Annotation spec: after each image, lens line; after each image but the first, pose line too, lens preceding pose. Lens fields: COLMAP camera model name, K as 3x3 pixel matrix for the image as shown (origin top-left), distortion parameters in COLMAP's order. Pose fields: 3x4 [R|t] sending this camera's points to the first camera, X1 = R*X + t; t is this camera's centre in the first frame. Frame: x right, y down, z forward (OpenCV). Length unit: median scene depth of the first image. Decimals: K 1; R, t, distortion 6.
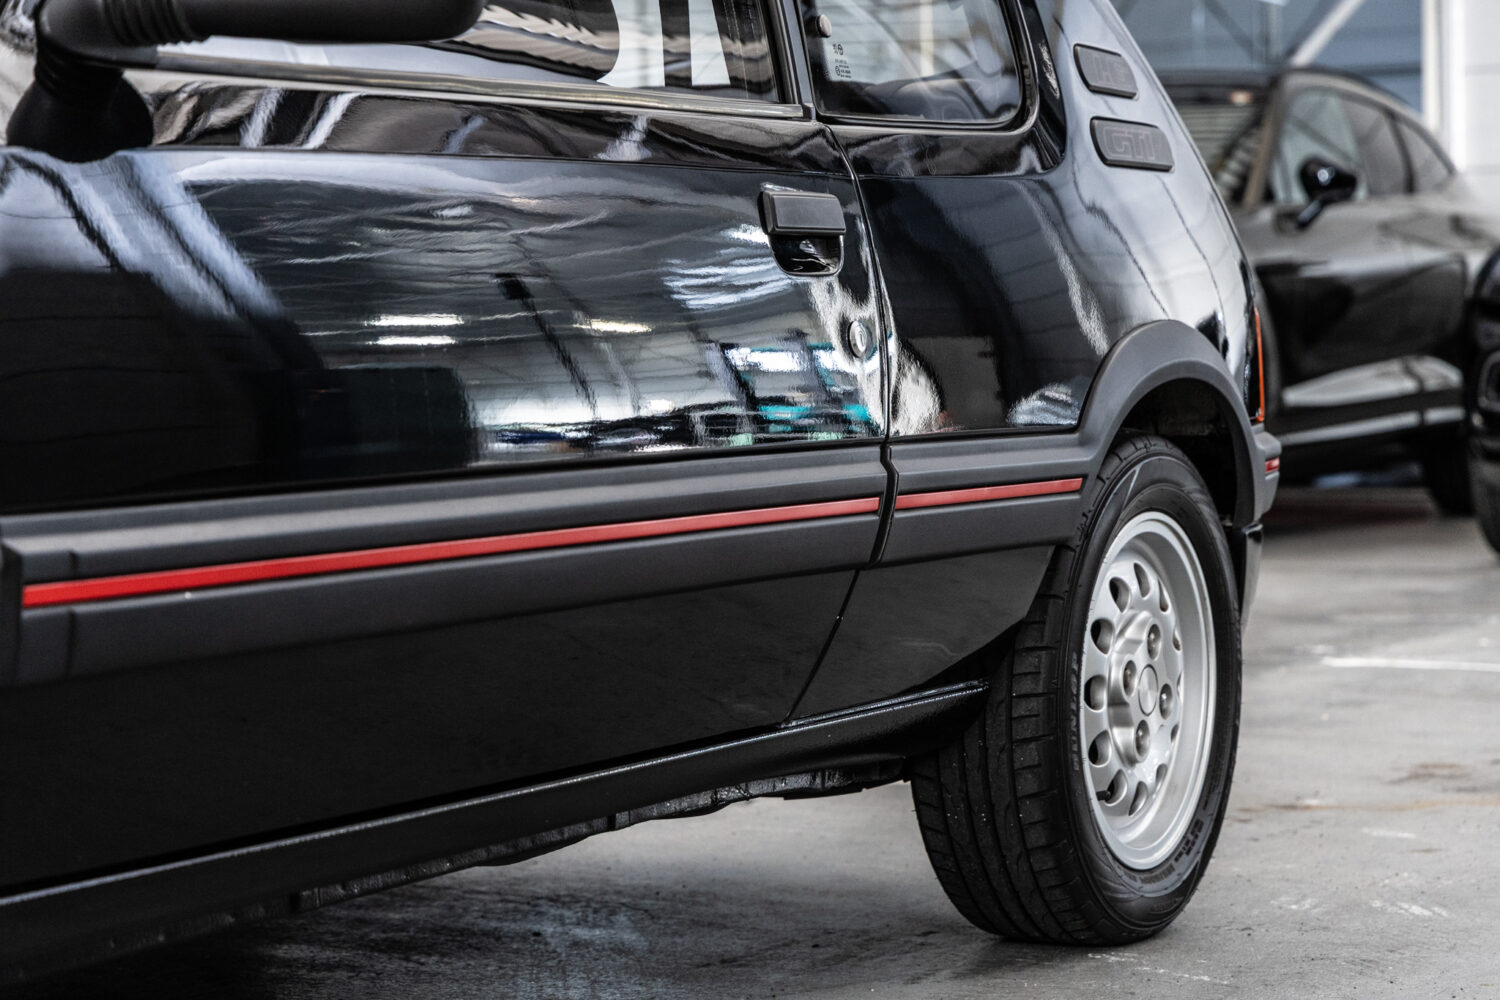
lens RADIAL K [[3688.6, 0, 750.0], [0, 3688.6, 500.0], [0, 0, 1]] dist [-0.001978, 0.440620]
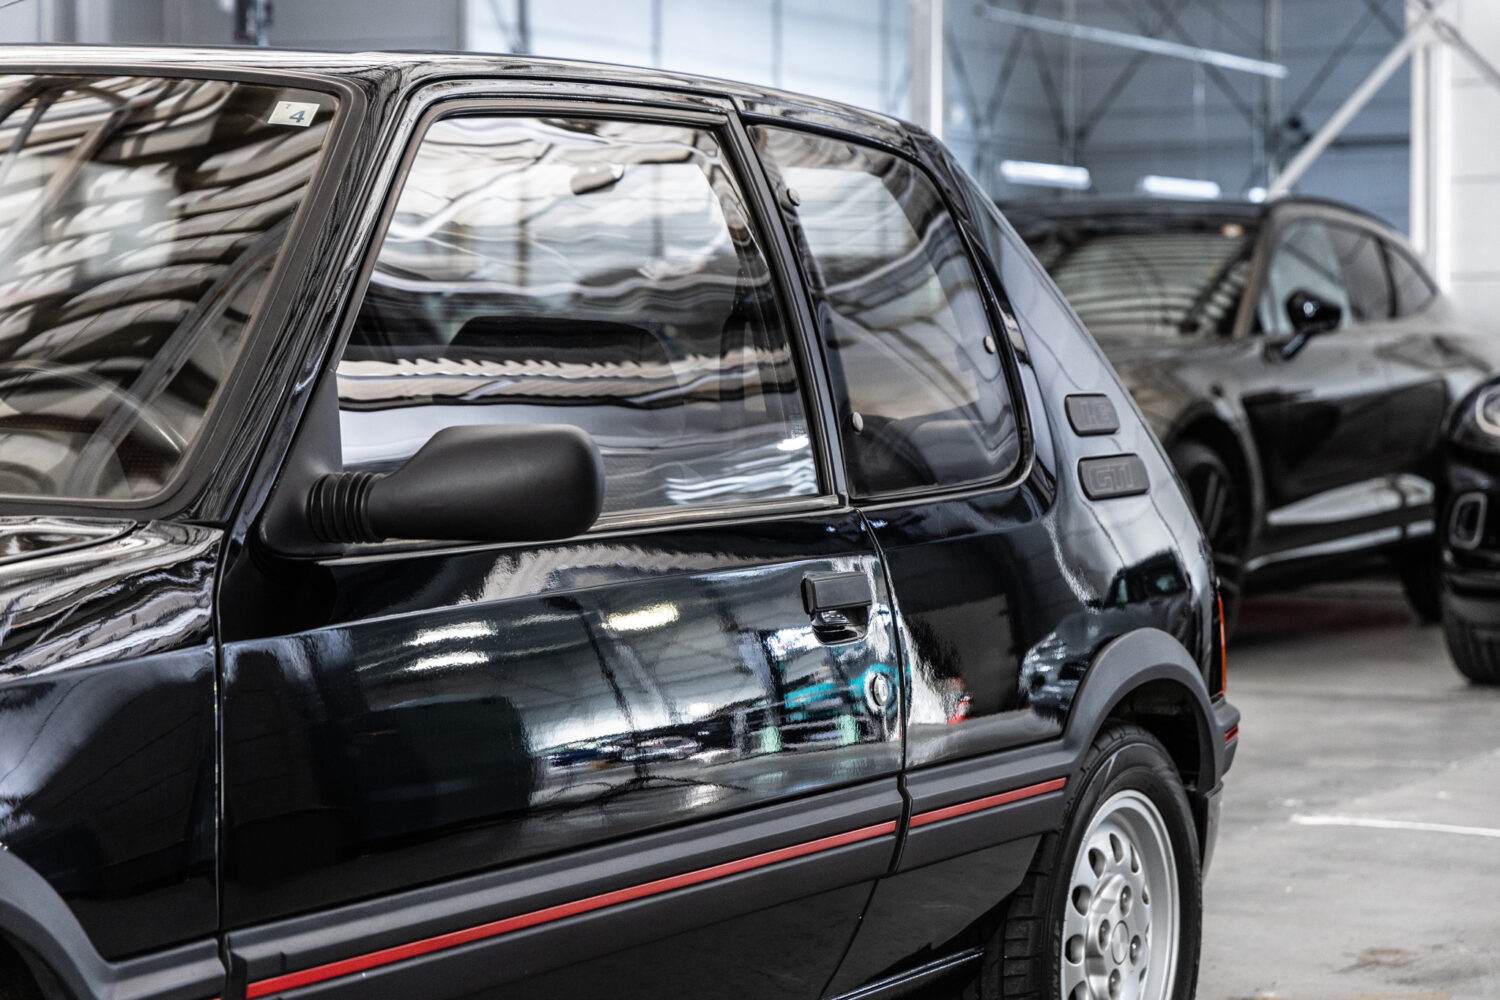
lens RADIAL K [[3688.6, 0, 750.0], [0, 3688.6, 500.0], [0, 0, 1]] dist [-0.001978, 0.440620]
pose [[0.999880, 0.015482, 0.000386, -0.012352], [-0.015479, 0.999864, -0.005680, -0.080461], [-0.000474, 0.005674, 0.999984, -0.173246]]
